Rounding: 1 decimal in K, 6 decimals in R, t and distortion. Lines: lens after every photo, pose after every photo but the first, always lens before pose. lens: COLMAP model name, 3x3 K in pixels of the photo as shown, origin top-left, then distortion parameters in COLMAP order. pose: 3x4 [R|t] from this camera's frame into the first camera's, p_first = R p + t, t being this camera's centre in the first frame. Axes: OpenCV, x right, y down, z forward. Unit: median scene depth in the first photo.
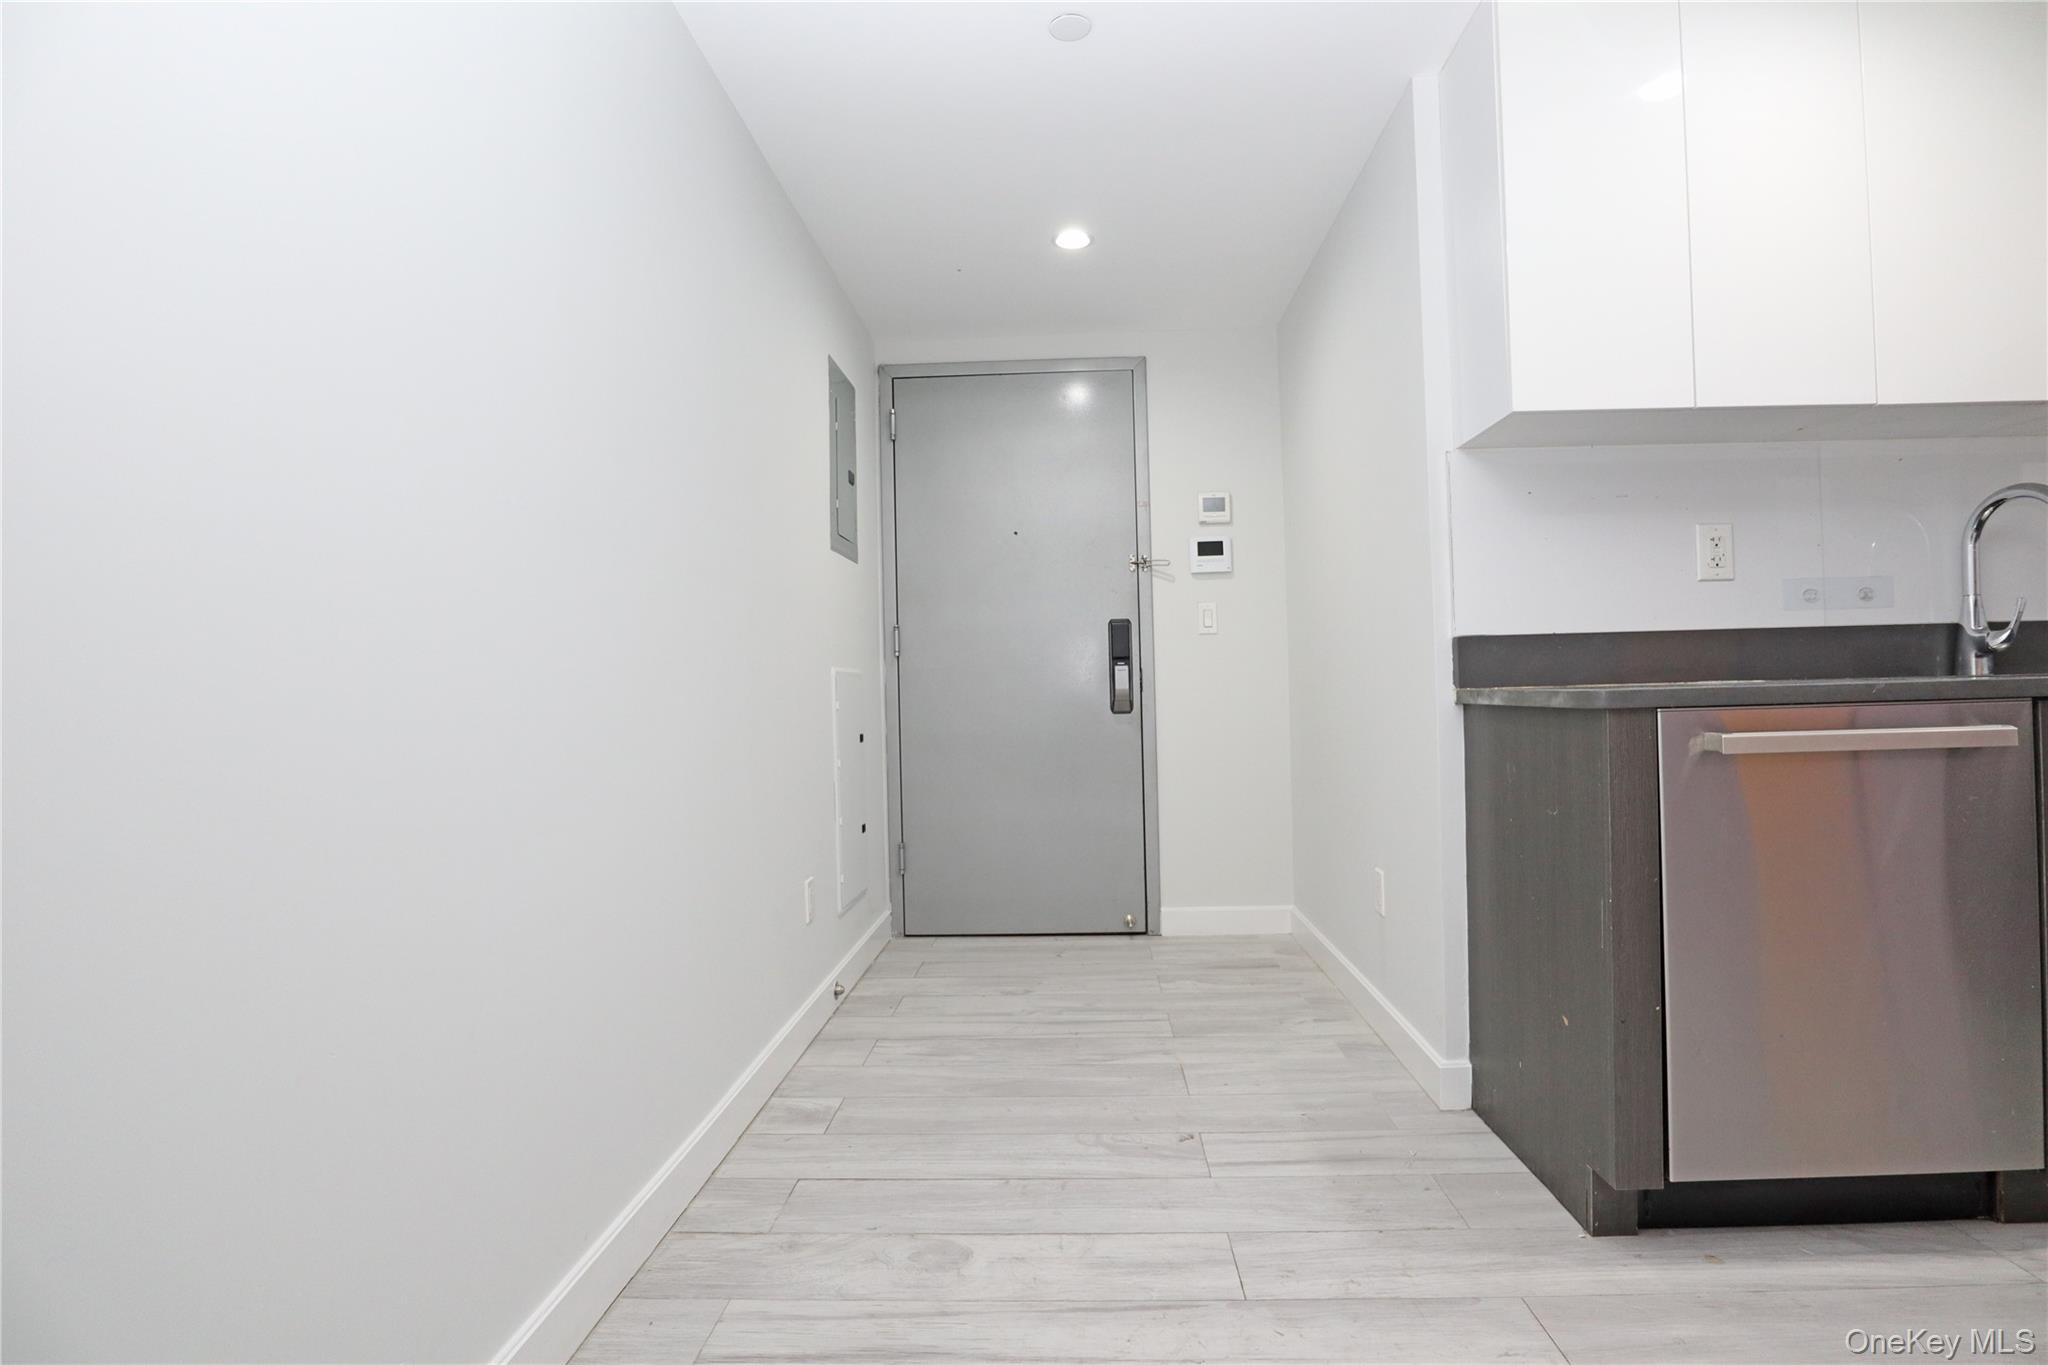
lens RADIAL K [[1026.9, 0, 1037.3], [0, 1026.9, 684.5], [0, 0, 1]] dist [-0.044199, 0.009605]
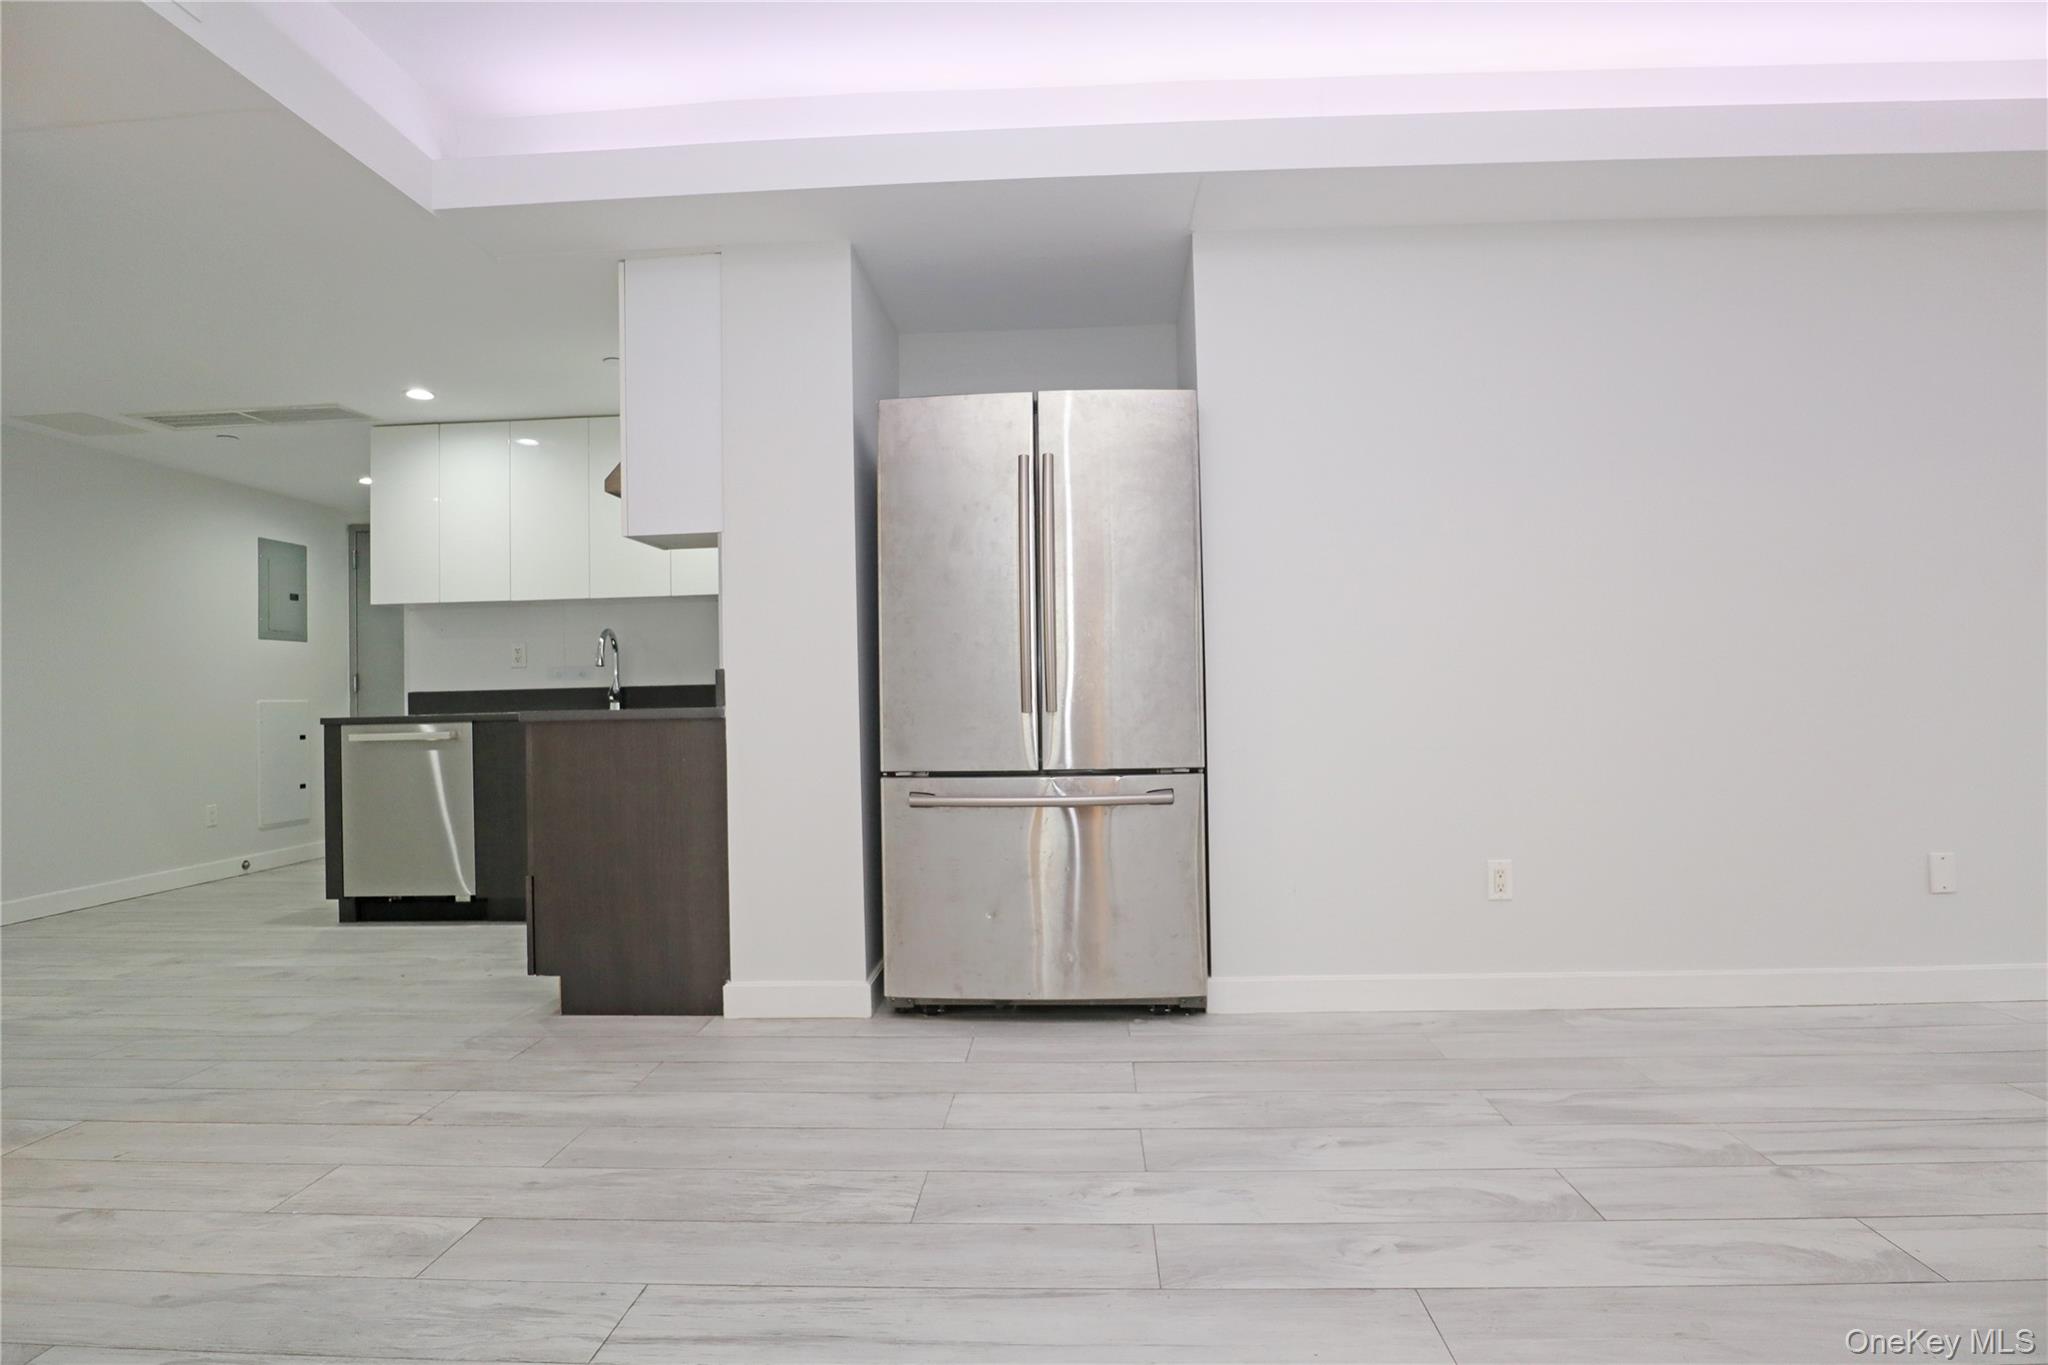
lens RADIAL K [[1019.5, 0, 1020.5], [0, 1019.5, 669.1], [0, 0, 1]] dist [0.018447, -0.028962]
pose [[0.999918, 0.003495, -0.012281, 1.811188], [-0.003780, 0.999722, -0.023288, -0.049462], [0.012196, 0.023333, 0.999653, -1.281673]]
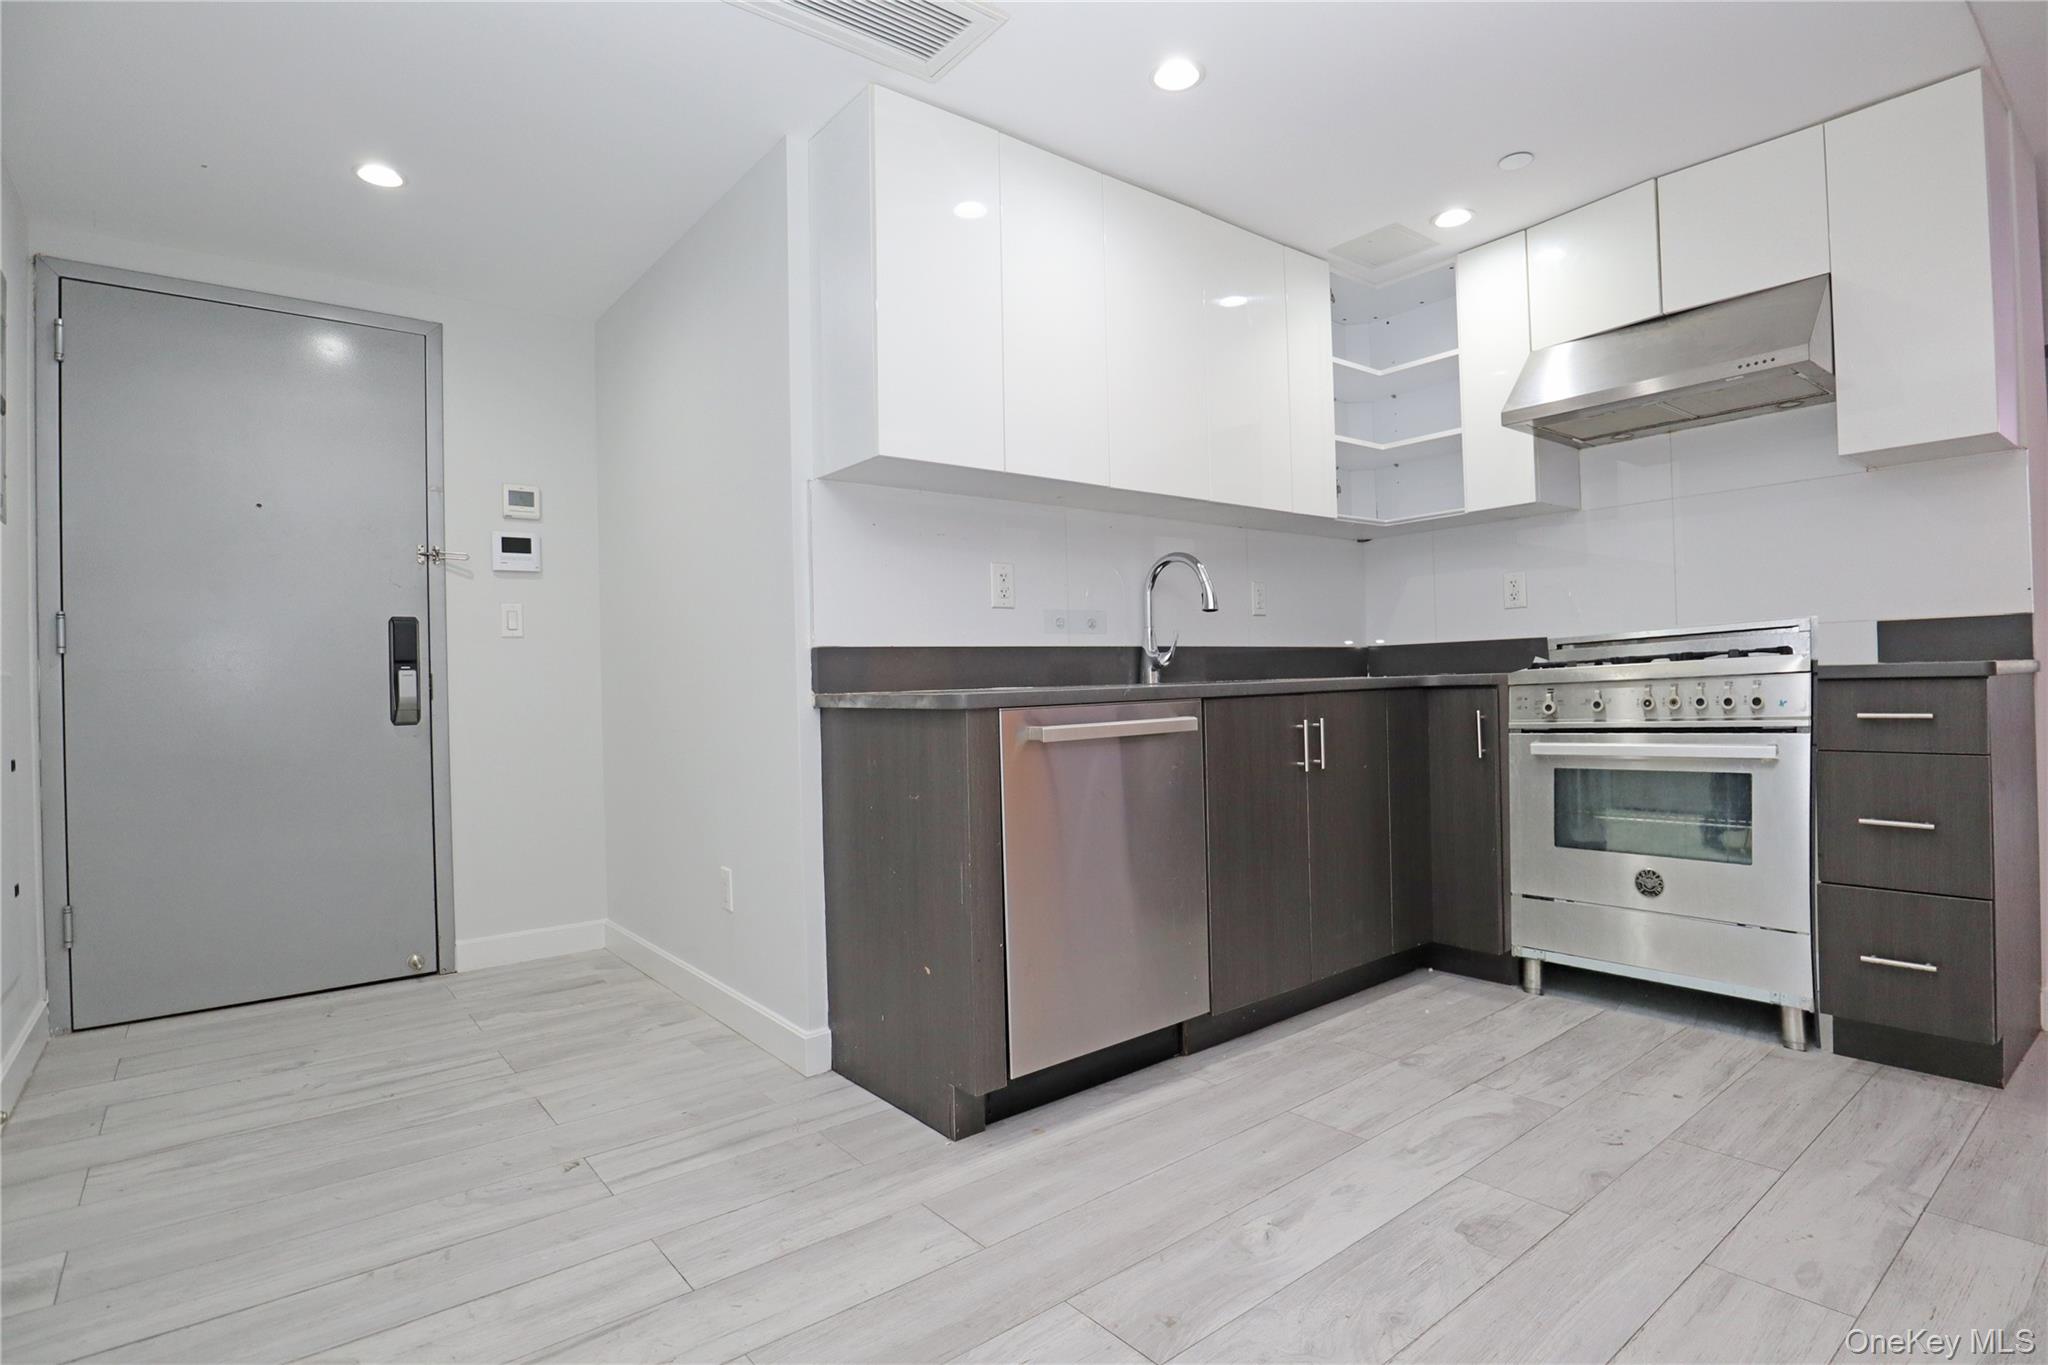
lens RADIAL K [[1026.9, 0, 1037.3], [0, 1026.9, 684.5], [0, 0, 1]] dist [-0.044199, 0.009605]
pose [[0.751204, 0.003296, 0.660061, -0.146231], [0.002552, 0.999966, -0.007897, 0.003167], [-0.660065, 0.007617, 0.751170, -0.000432]]
